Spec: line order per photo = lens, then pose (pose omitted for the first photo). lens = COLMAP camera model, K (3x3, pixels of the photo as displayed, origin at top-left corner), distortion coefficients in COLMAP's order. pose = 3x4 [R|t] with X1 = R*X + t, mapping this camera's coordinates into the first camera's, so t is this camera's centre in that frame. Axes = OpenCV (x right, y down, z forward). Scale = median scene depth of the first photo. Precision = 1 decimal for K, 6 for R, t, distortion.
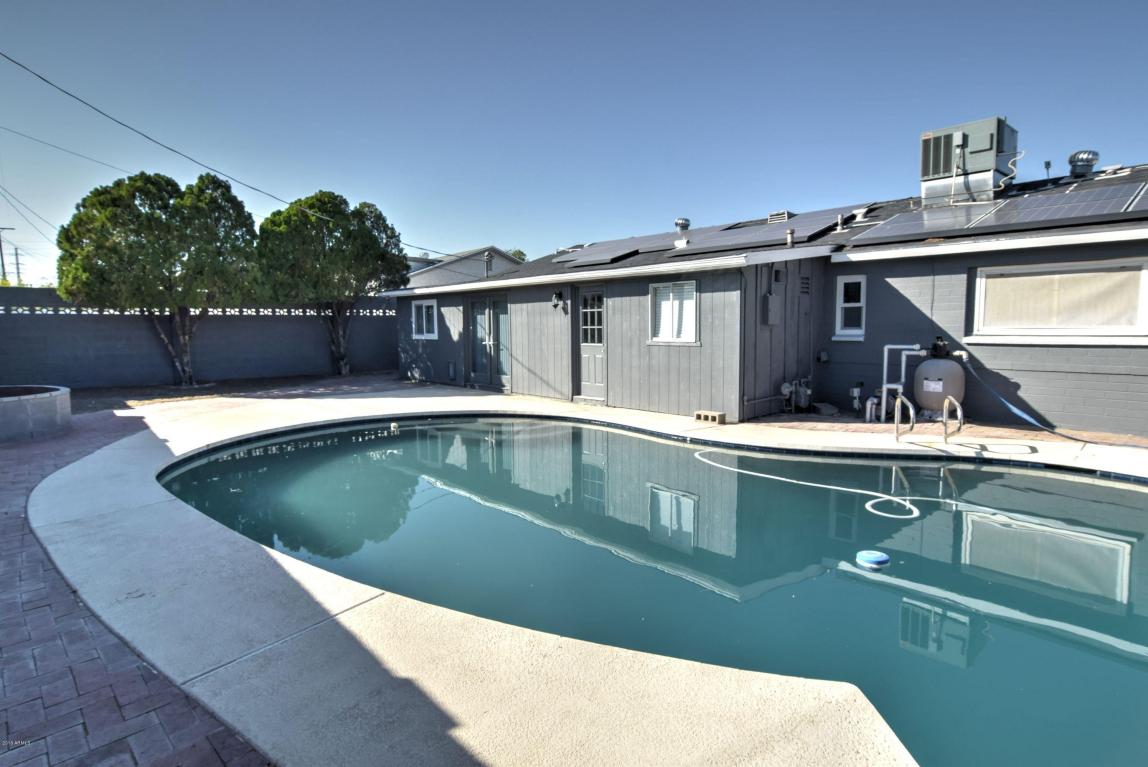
lens RADIAL K [[621.4, 0, 574.0], [0, 621.4, 383.5], [0, 0, 1]] dist [-0.040061, 0.015773]
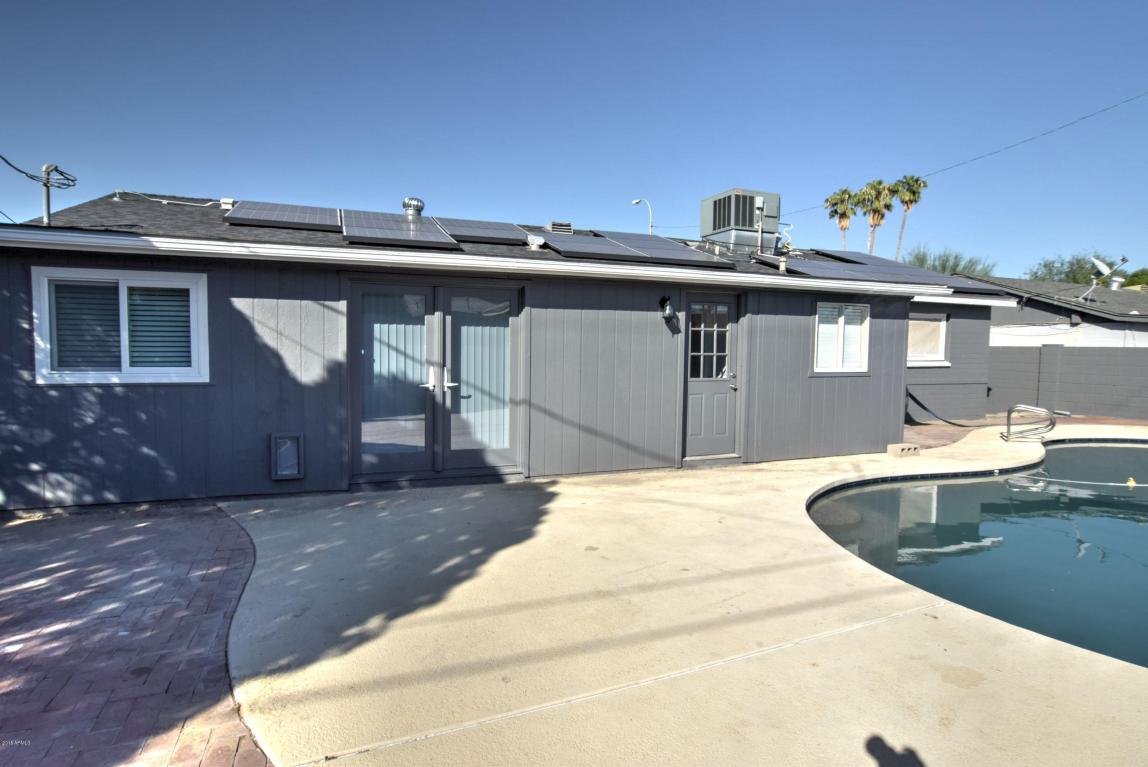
lens RADIAL K [[621.4, 0, 574.0], [0, 621.4, 383.5], [0, 0, 1]] dist [-0.040061, 0.015773]
pose [[0.335789, -0.044895, 0.940867, -0.640729], [0.074147, 0.997024, 0.021112, -0.080668], [-0.939015, 0.062673, 0.338118, 0.876499]]
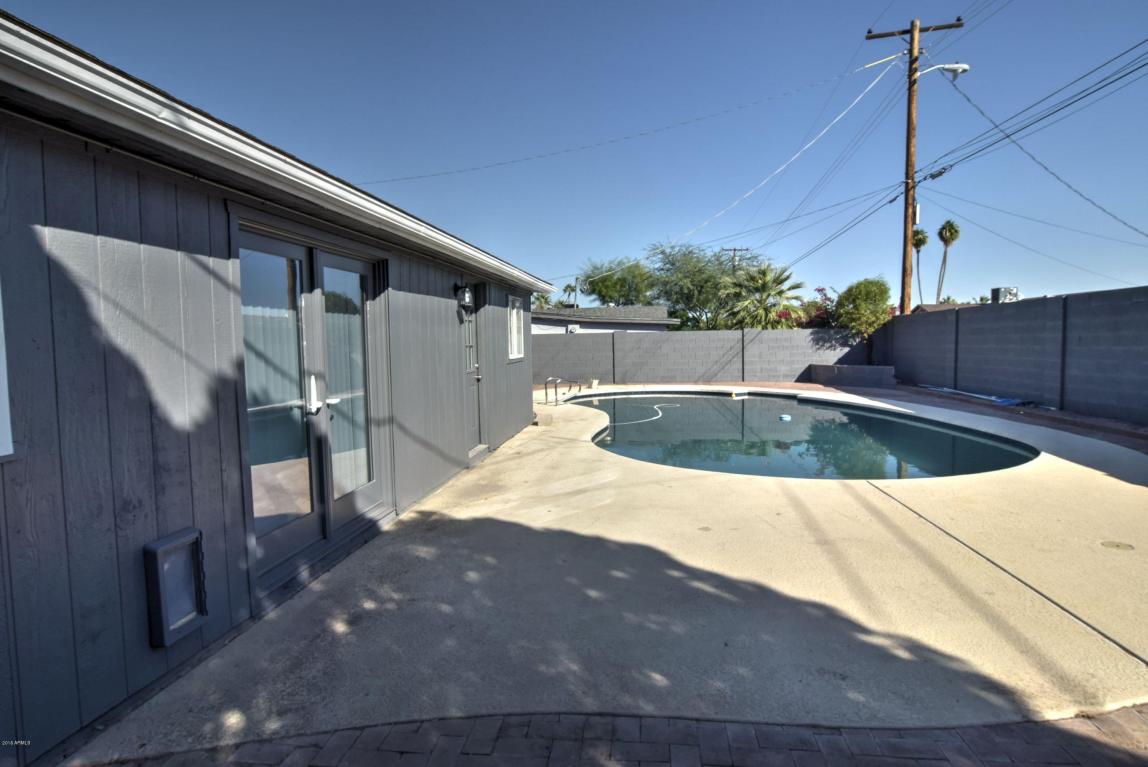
lens RADIAL K [[621.4, 0, 574.0], [0, 621.4, 383.5], [0, 0, 1]] dist [-0.040061, 0.015773]
pose [[-0.667764, -0.029745, 0.743779, -0.518479], [0.097603, 0.987076, 0.127103, -0.118205], [-0.737947, 0.157469, -0.656230, 1.294561]]
